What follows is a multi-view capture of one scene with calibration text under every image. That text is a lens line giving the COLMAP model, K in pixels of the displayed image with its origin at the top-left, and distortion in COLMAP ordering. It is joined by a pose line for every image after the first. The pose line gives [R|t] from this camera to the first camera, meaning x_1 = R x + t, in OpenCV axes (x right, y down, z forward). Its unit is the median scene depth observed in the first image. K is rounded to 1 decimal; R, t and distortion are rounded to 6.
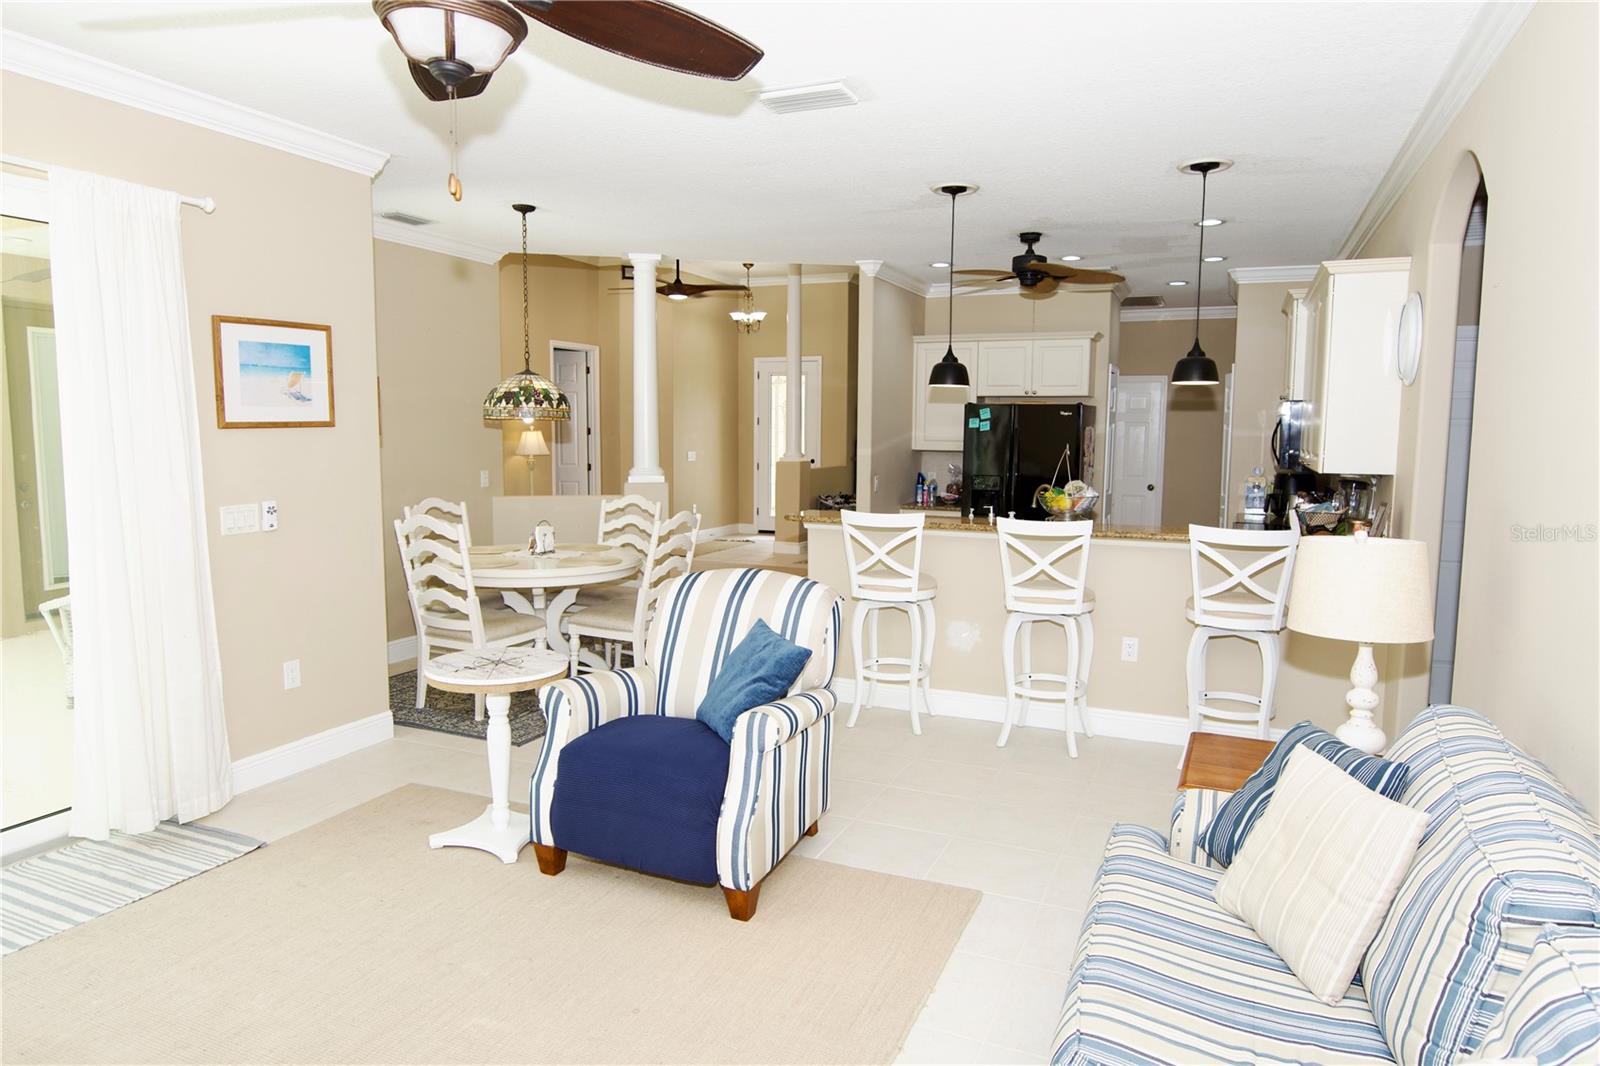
lens RADIAL K [[979.0, 0, 814.2], [0, 979.0, 530.1], [0, 0, 1]] dist [-0.010656, -0.005290]
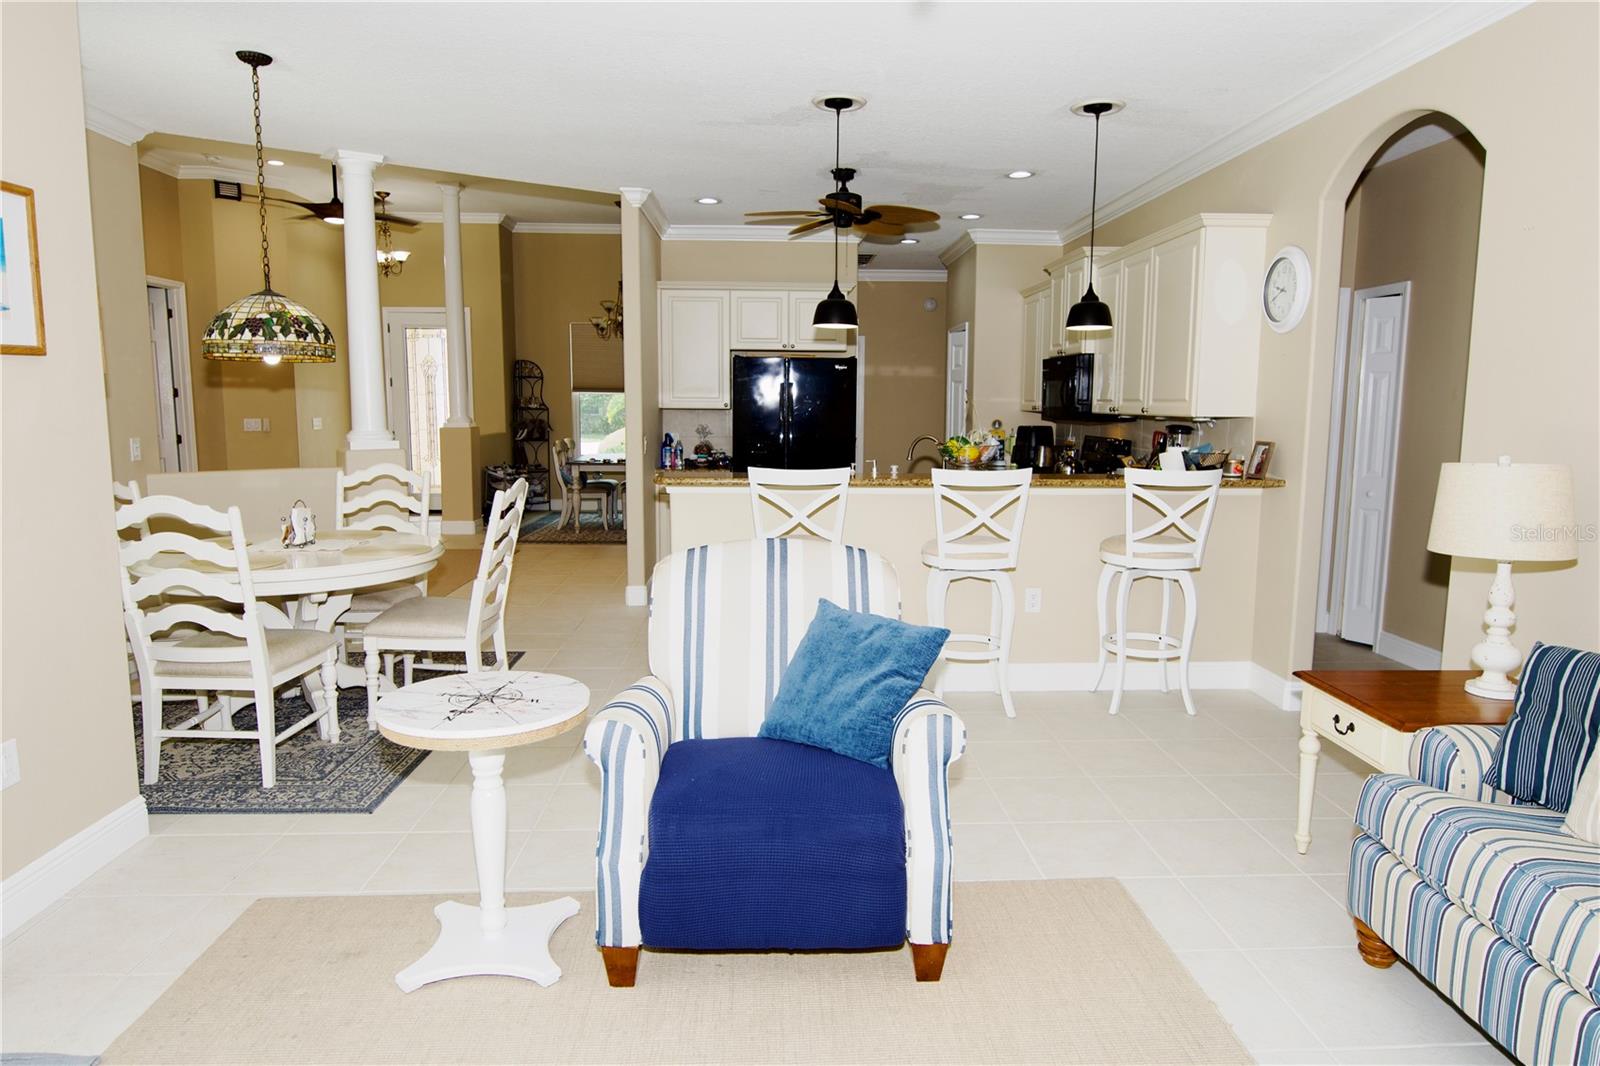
lens RADIAL K [[979.0, 0, 814.2], [0, 979.0, 530.1], [0, 0, 1]] dist [-0.010656, -0.005290]
pose [[0.898021, -0.060194, 0.435815, -0.287975], [0.047713, 0.998078, 0.039539, 0.002428], [-0.437357, -0.014713, 0.899167, 0.206966]]
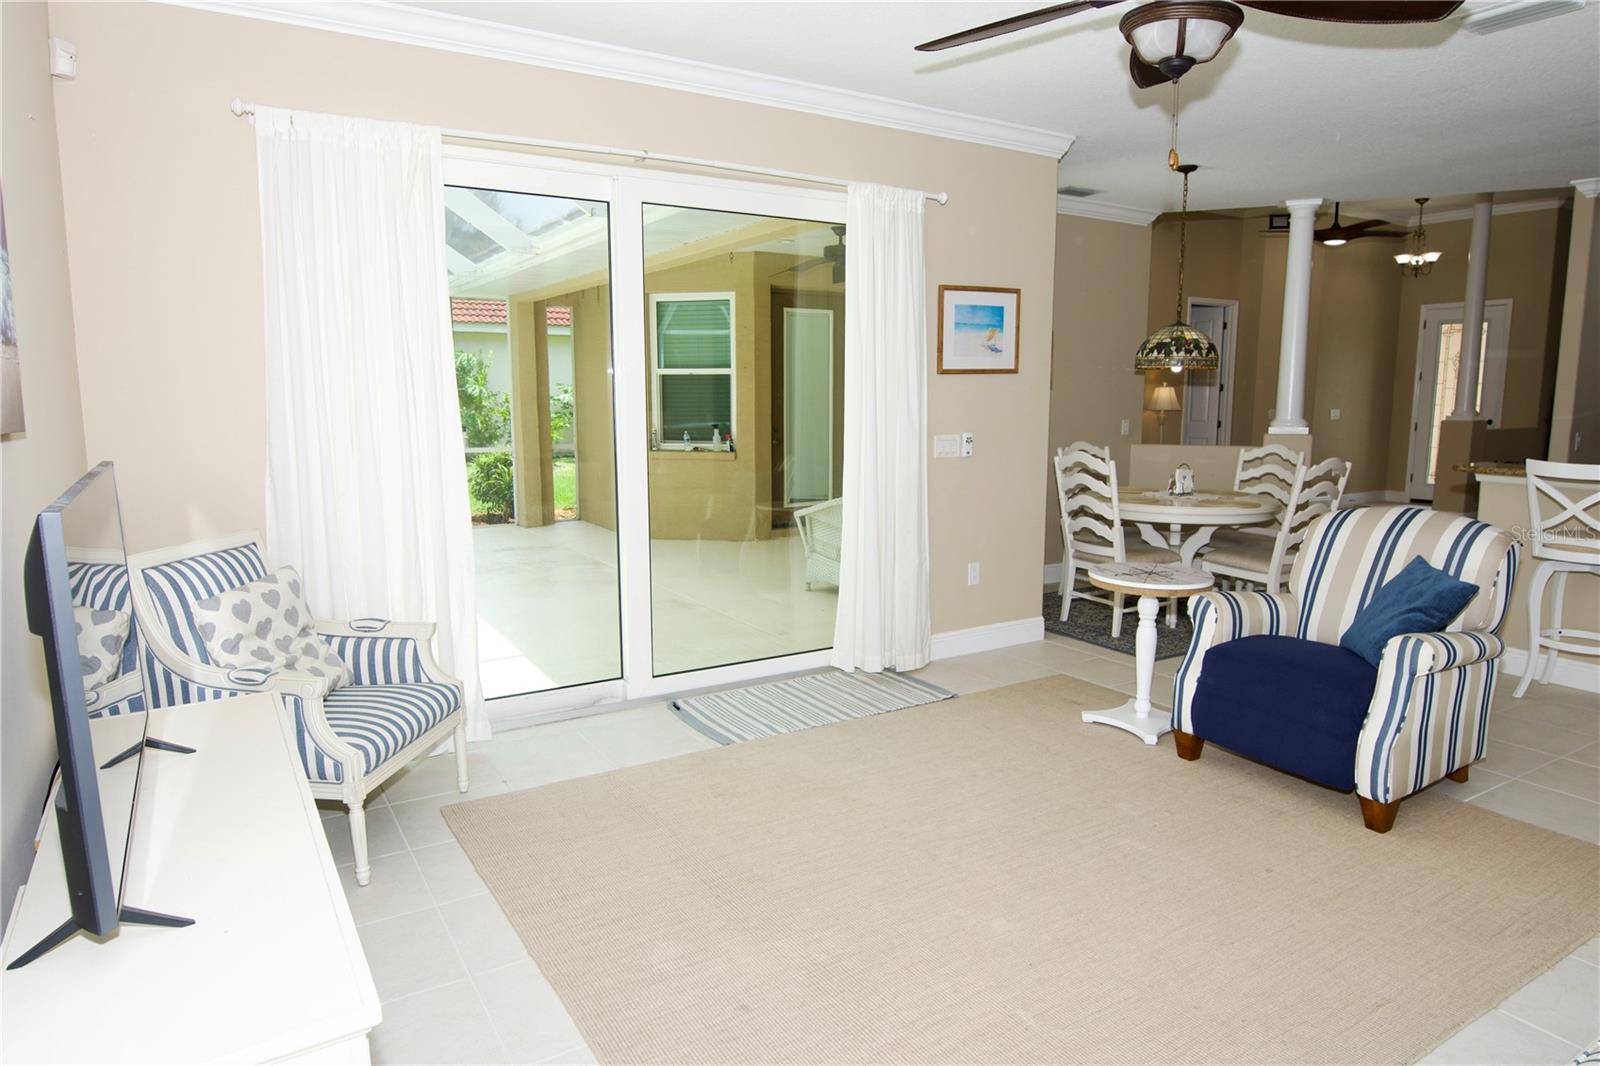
lens RADIAL K [[979.0, 0, 814.2], [0, 979.0, 530.1], [0, 0, 1]] dist [-0.010656, -0.005290]
pose [[0.822649, 0.073428, -0.563788, -0.003206], [-0.053763, 0.997228, 0.051432, 0.033349], [0.566002, -0.011999, 0.824316, -0.121018]]
